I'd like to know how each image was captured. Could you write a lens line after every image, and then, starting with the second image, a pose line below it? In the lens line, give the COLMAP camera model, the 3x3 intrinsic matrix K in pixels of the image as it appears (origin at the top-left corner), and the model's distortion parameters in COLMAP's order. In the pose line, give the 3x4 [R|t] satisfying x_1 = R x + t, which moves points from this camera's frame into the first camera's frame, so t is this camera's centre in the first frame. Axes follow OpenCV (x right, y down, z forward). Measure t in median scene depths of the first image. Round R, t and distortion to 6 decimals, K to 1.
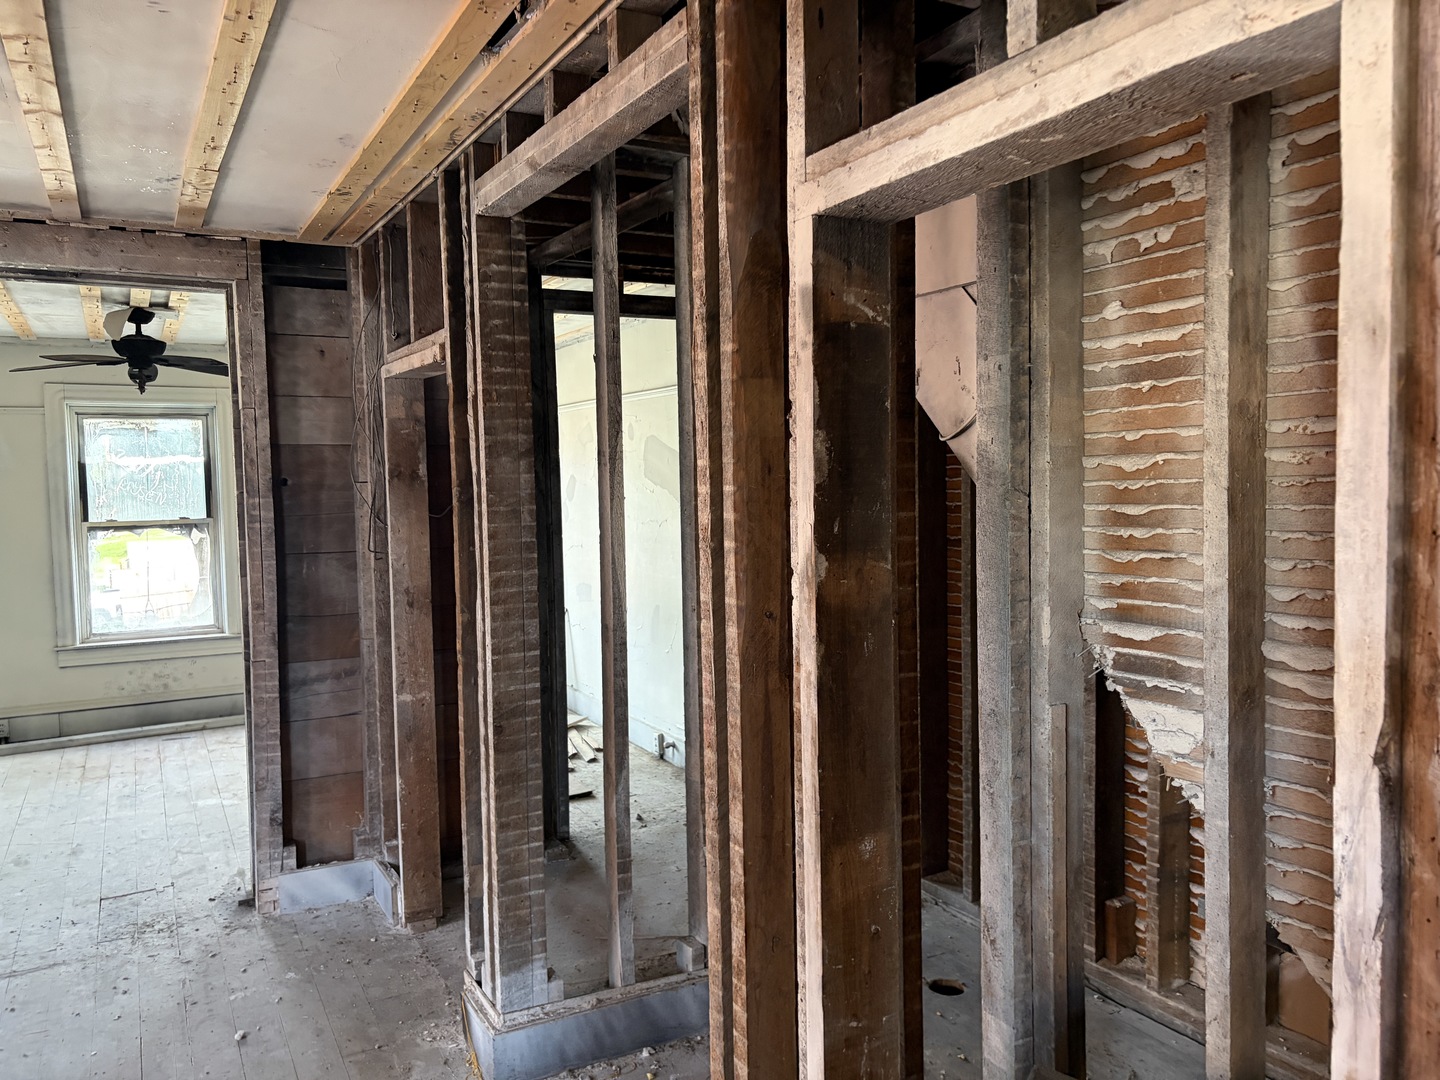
lens RADIAL K [[1088.6, 0, 723.0], [0, 1088.6, 541.2], [0, 0, 1]] dist [0.058683, -0.073112]
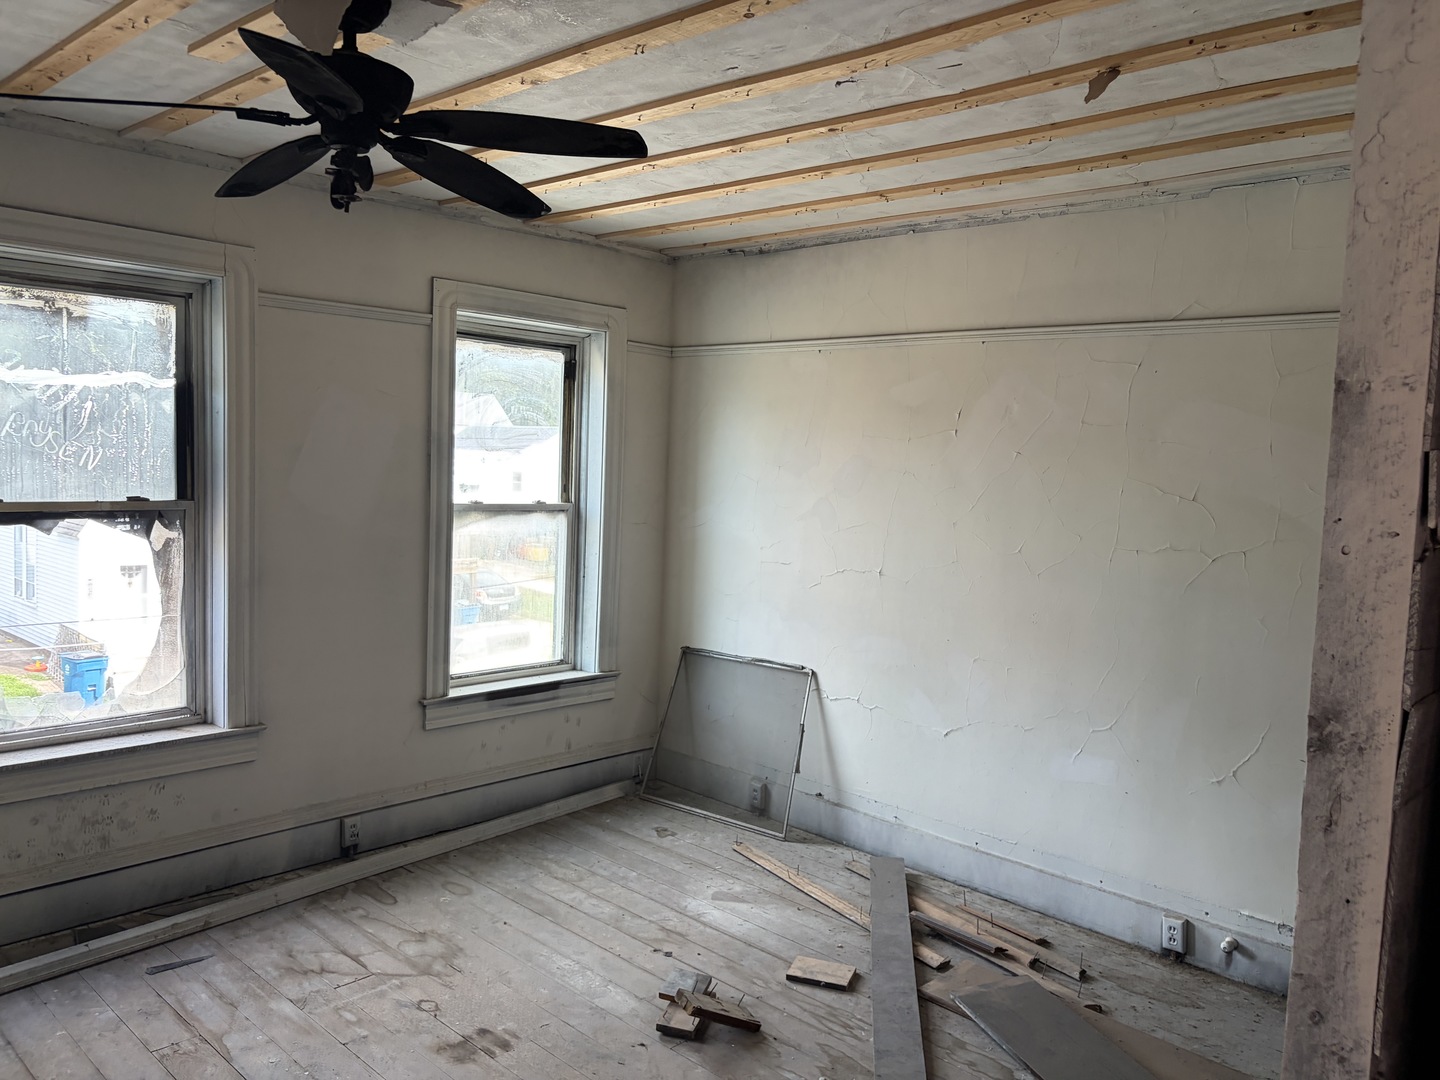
lens RADIAL K [[1088.6, 0, 719.8], [0, 1088.6, 541.7], [0, 0, 1]] dist [0.058683, -0.073112]
pose [[0.947108, 0.028556, 0.319641, -0.403064], [-0.036696, 0.999137, 0.019471, -0.021229], [-0.318810, -0.030171, 0.947338, 0.445571]]
